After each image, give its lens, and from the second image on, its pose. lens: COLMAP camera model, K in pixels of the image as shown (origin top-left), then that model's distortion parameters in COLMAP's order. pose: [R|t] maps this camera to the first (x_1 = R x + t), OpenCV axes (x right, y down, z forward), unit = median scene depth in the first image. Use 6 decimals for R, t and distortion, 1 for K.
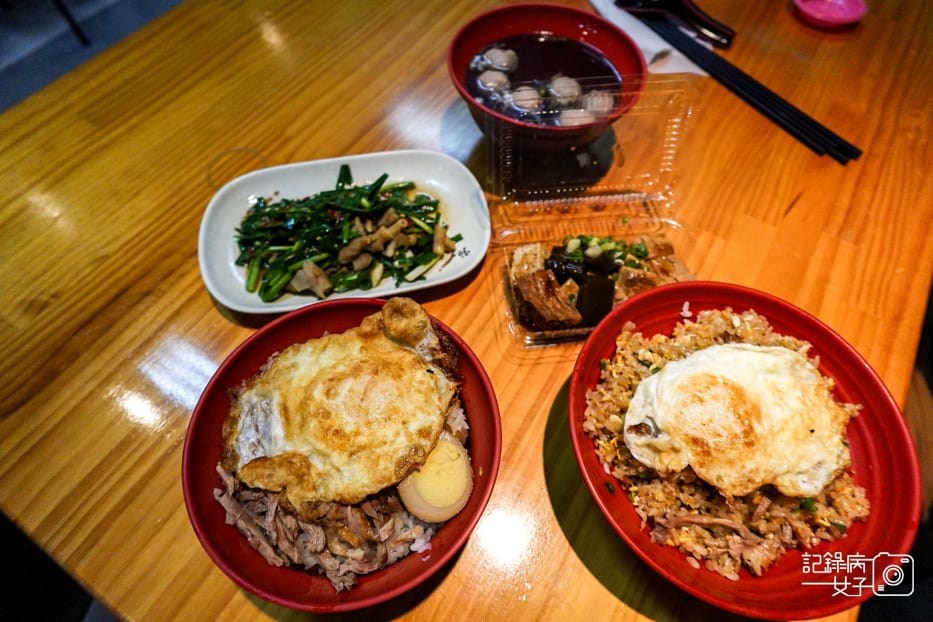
lens RADIAL K [[532.3, 0, 463.1], [0, 532.3, 316.3], [0, 0, 1]] dist [-0.004457, -0.005496]
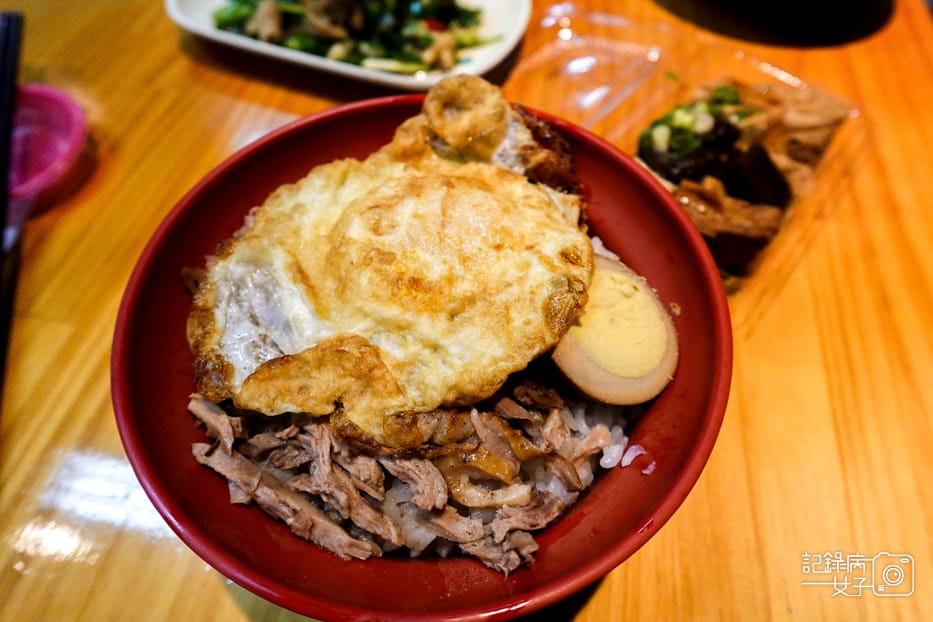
lens RADIAL K [[532.3, 0, 466.1], [0, 532.3, 310.8], [0, 0, 1]] dist [-0.004457, -0.005496]
pose [[0.972659, -0.204678, 0.109731, -0.253331], [0.208087, 0.977897, -0.020448, 0.268938], [-0.103121, 0.042722, 0.993751, 0.483562]]
